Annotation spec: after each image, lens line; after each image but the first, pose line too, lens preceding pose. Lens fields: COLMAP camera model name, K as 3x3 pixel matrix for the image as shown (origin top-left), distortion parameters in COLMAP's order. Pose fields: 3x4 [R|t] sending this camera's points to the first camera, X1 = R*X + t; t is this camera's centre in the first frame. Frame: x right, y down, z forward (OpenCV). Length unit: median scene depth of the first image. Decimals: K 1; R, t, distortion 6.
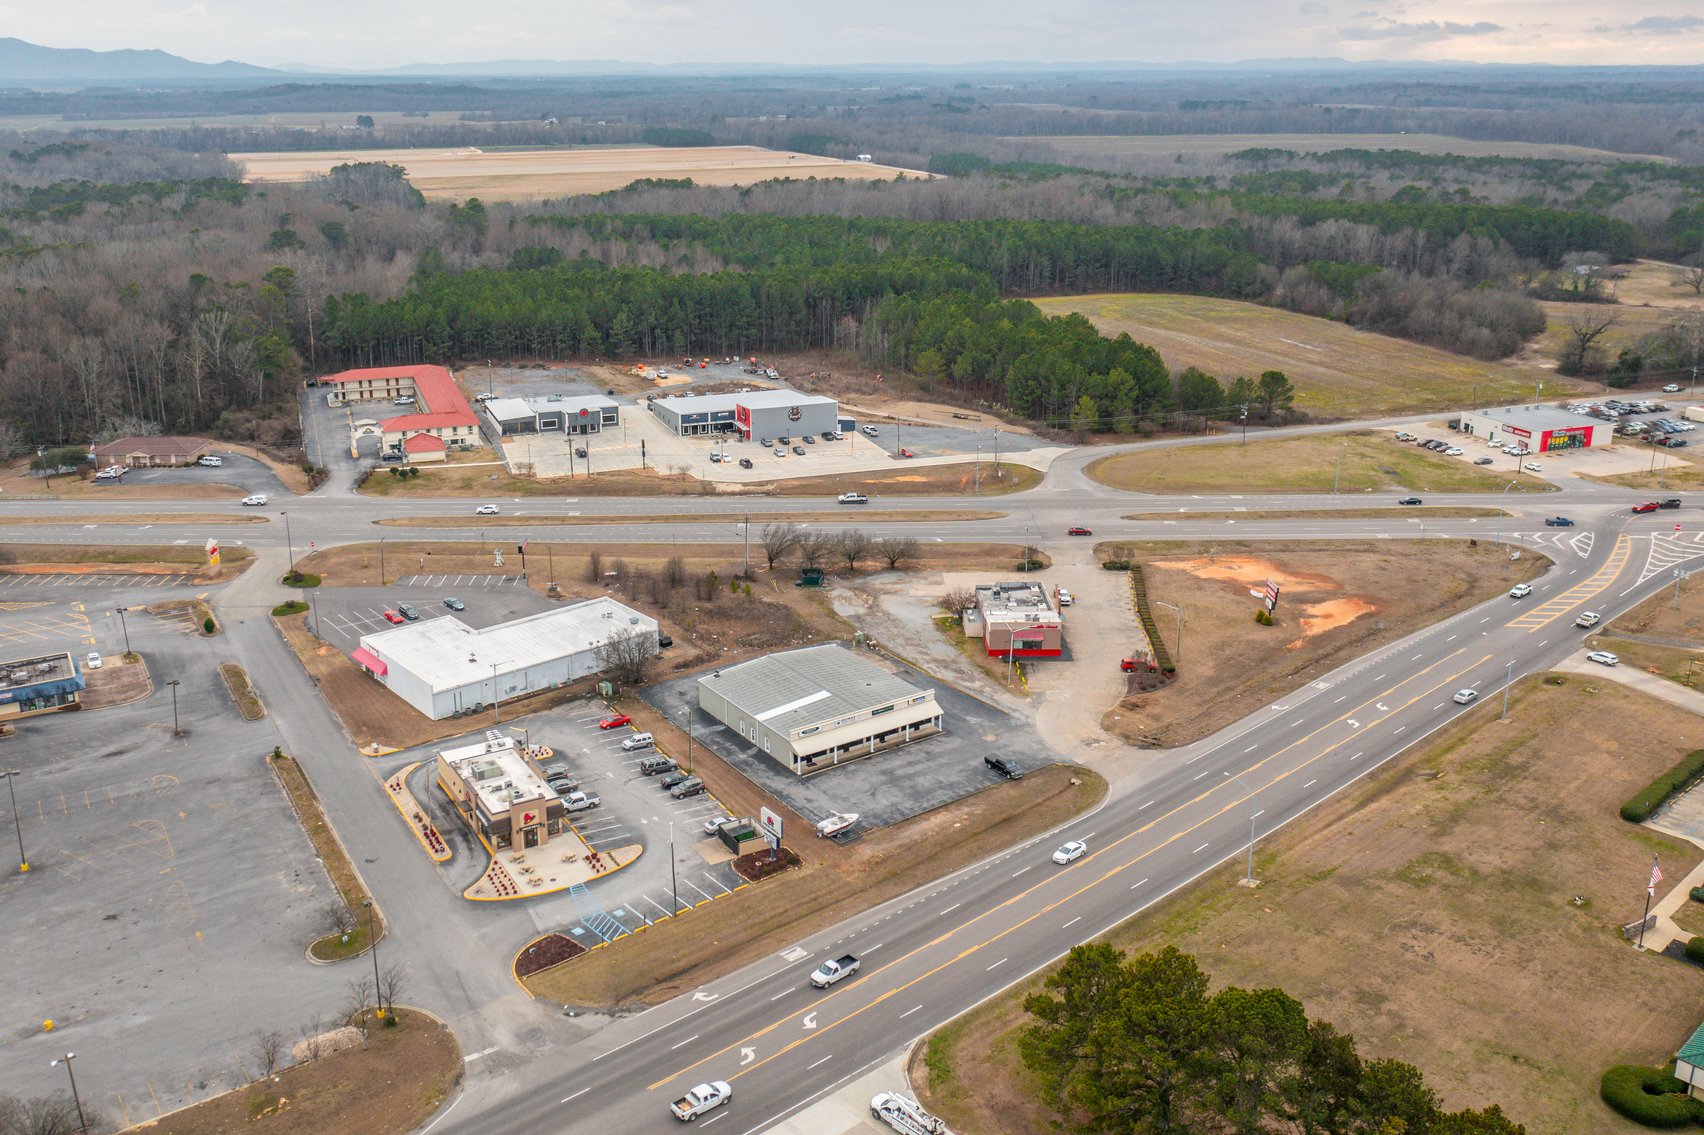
lens RADIAL K [[1436.2, 0, 804.5], [0, 1436.2, 566.5], [0, 0, 1]] dist [-0.003761, 0.004861]
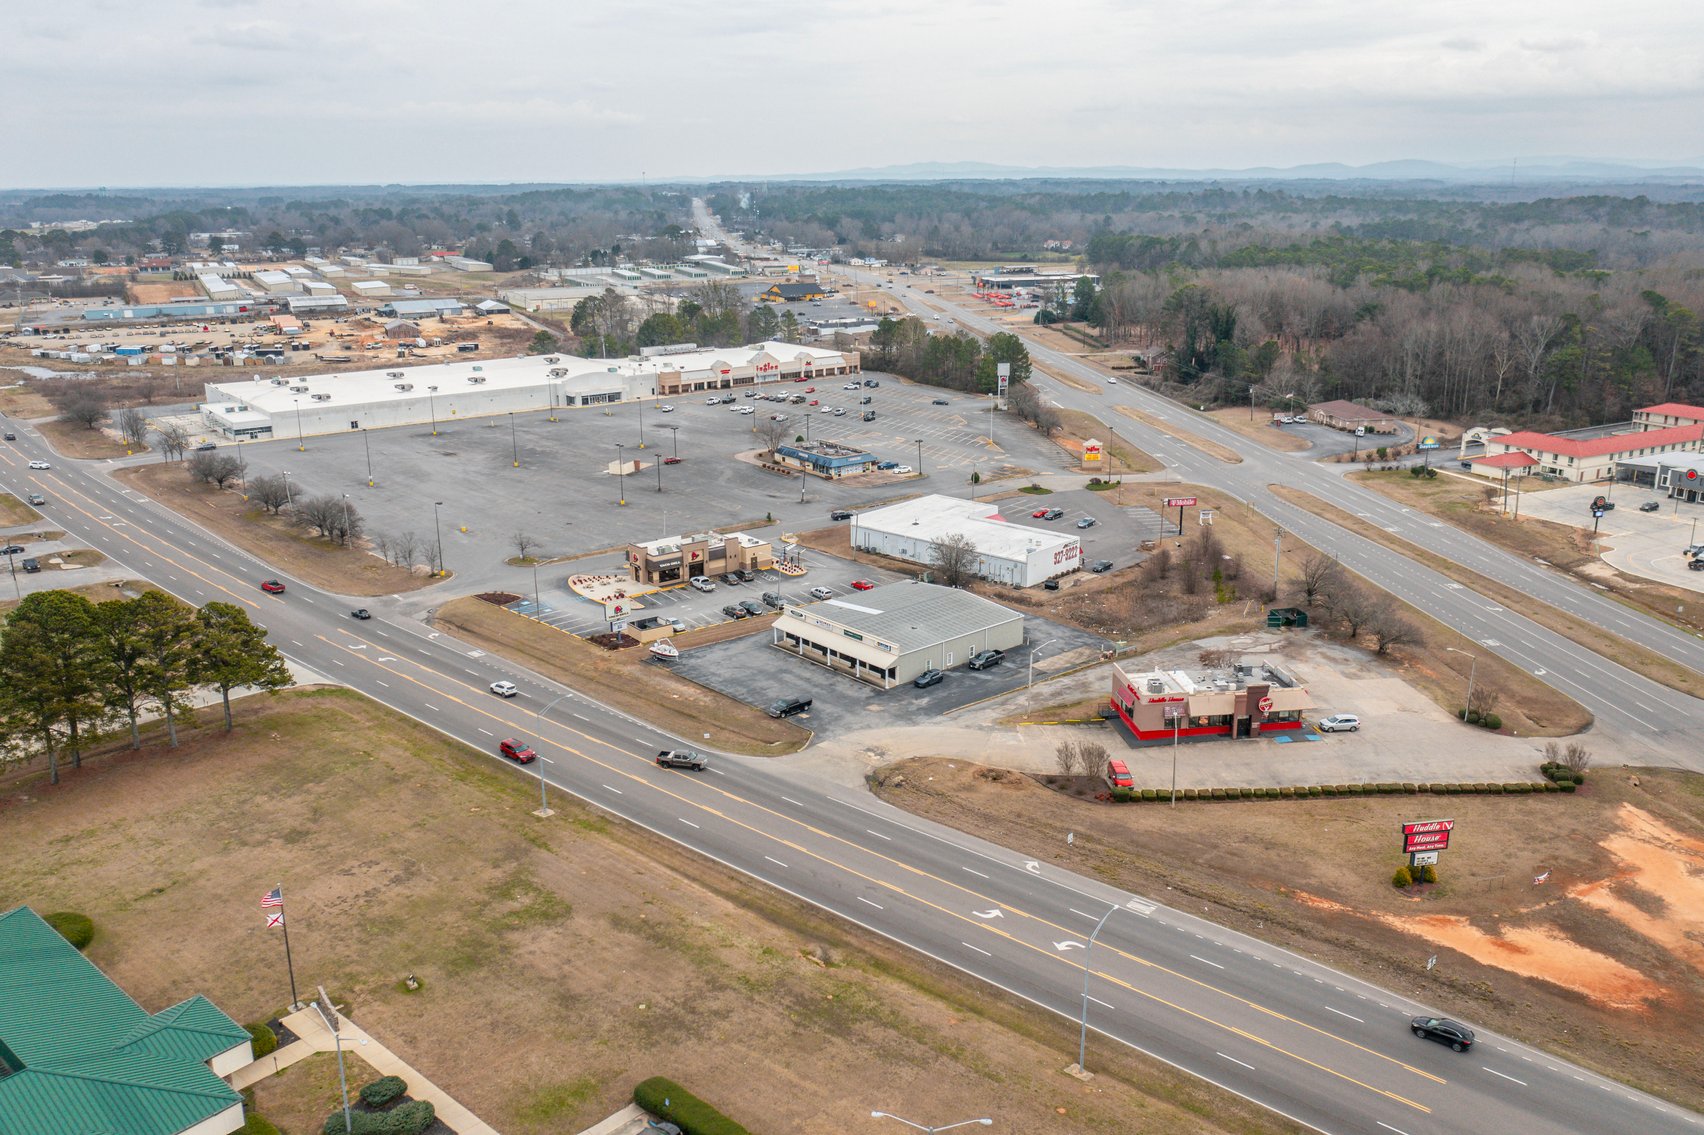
lens RADIAL K [[1347.1, 0, 857.1], [0, 1347.1, 573.1], [0, 0, 1]] dist [-0.002327, 0.008541]
pose [[0.127438, 0.280121, -0.951468, 1.050736], [-0.314509, 0.921197, 0.229084, -0.173006], [0.940661, 0.270051, 0.205496, 0.911453]]
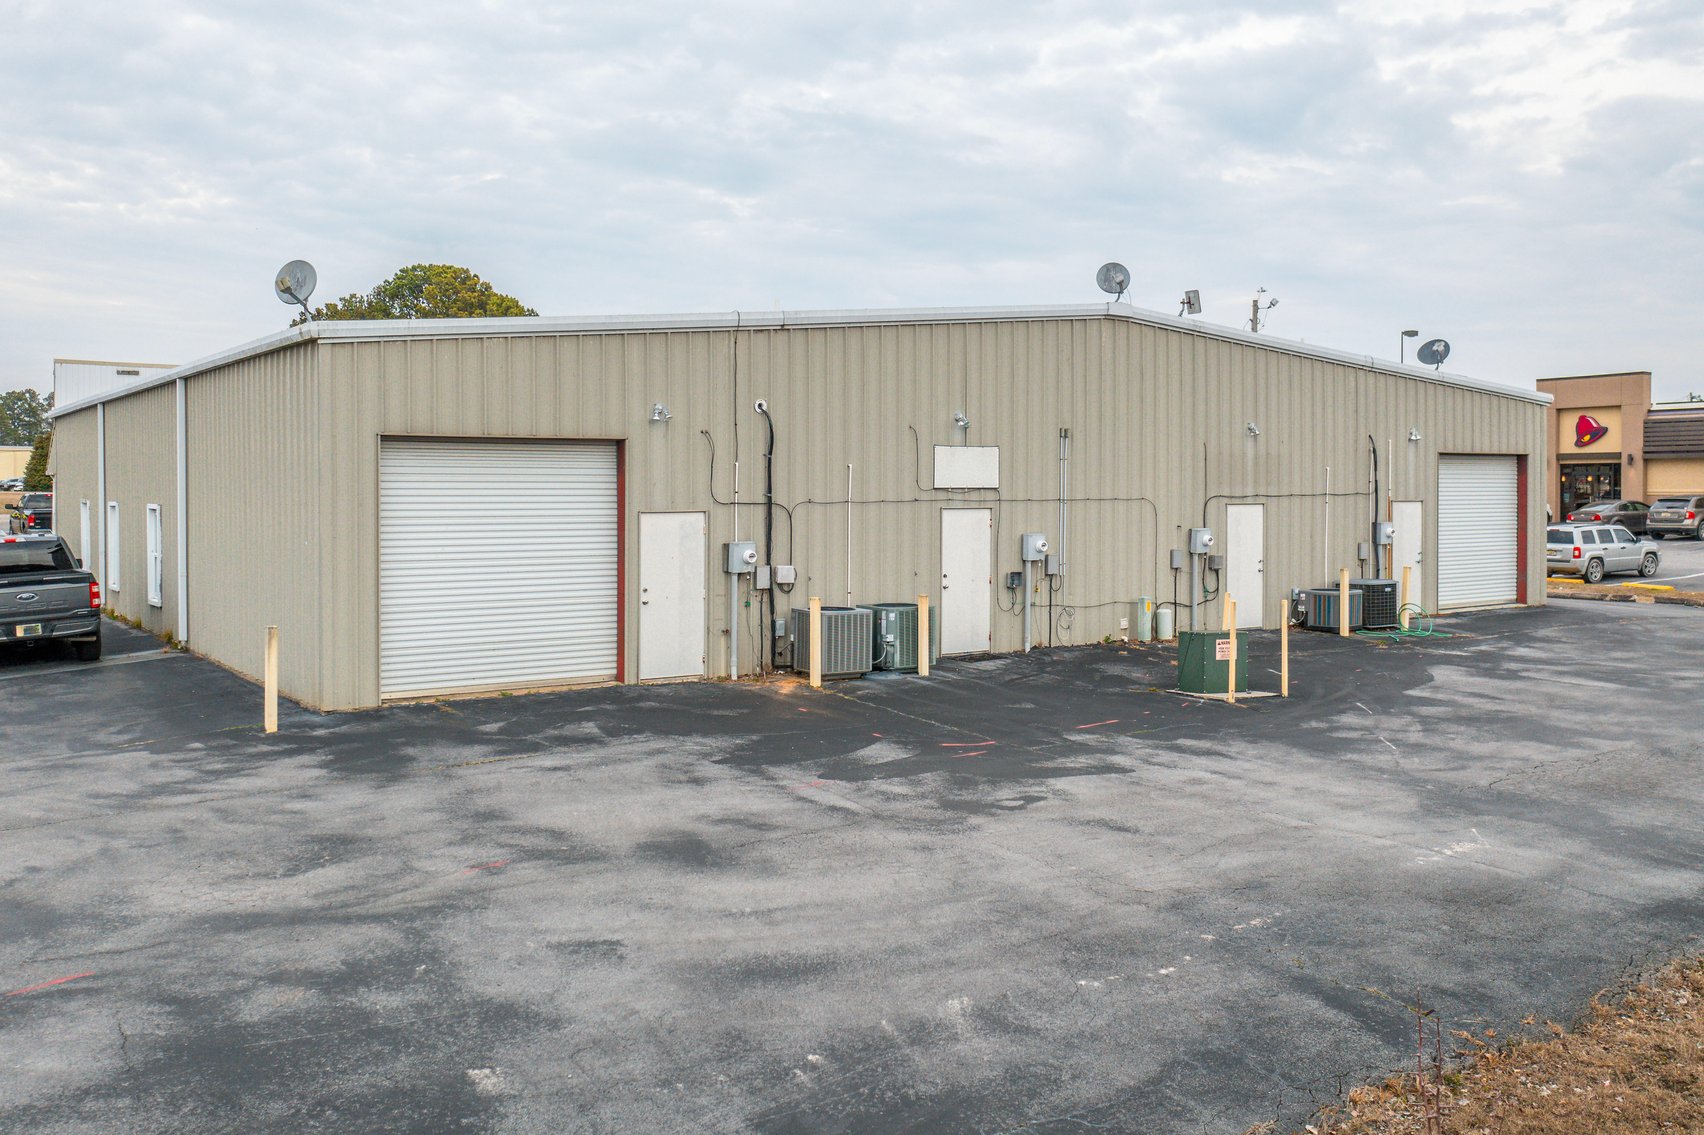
lens RADIAL K [[1436.2, 0, 804.5], [0, 1436.2, 566.5], [0, 0, 1]] dist [-0.003761, 0.004861]
pose [[-0.999823, 0.008222, 0.016944, -0.004828], [0.014007, 0.926059, 0.377118, 0.049297], [-0.012590, 0.377289, -0.926010, 1.365106]]
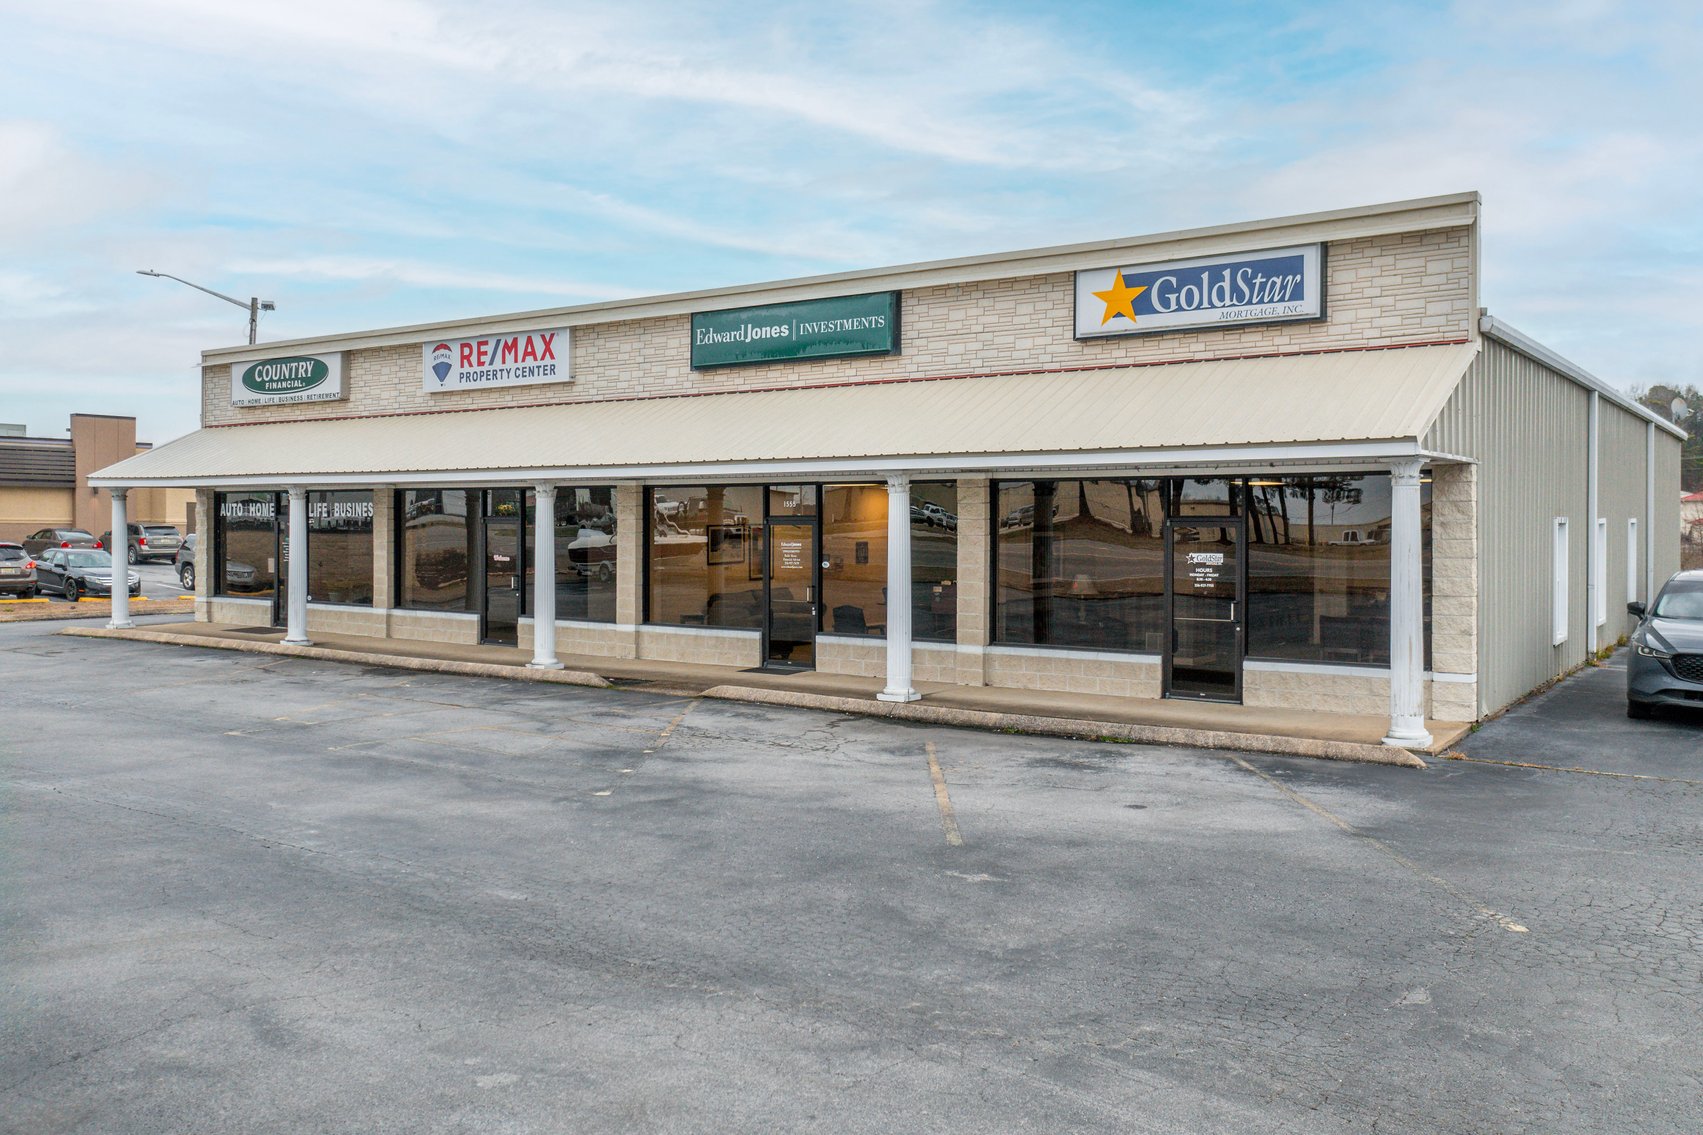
lens RADIAL K [[1405.6, 0, 851.5], [0, 1405.6, 567.5], [0, 0, 1]] dist [-0.007176, -0.001687]
pose [[0.357185, 0.035782, -0.933348, 0.170237], [-0.310953, 0.946820, -0.082701, 0.138905], [0.880754, 0.319767, 0.349317, 1.108324]]
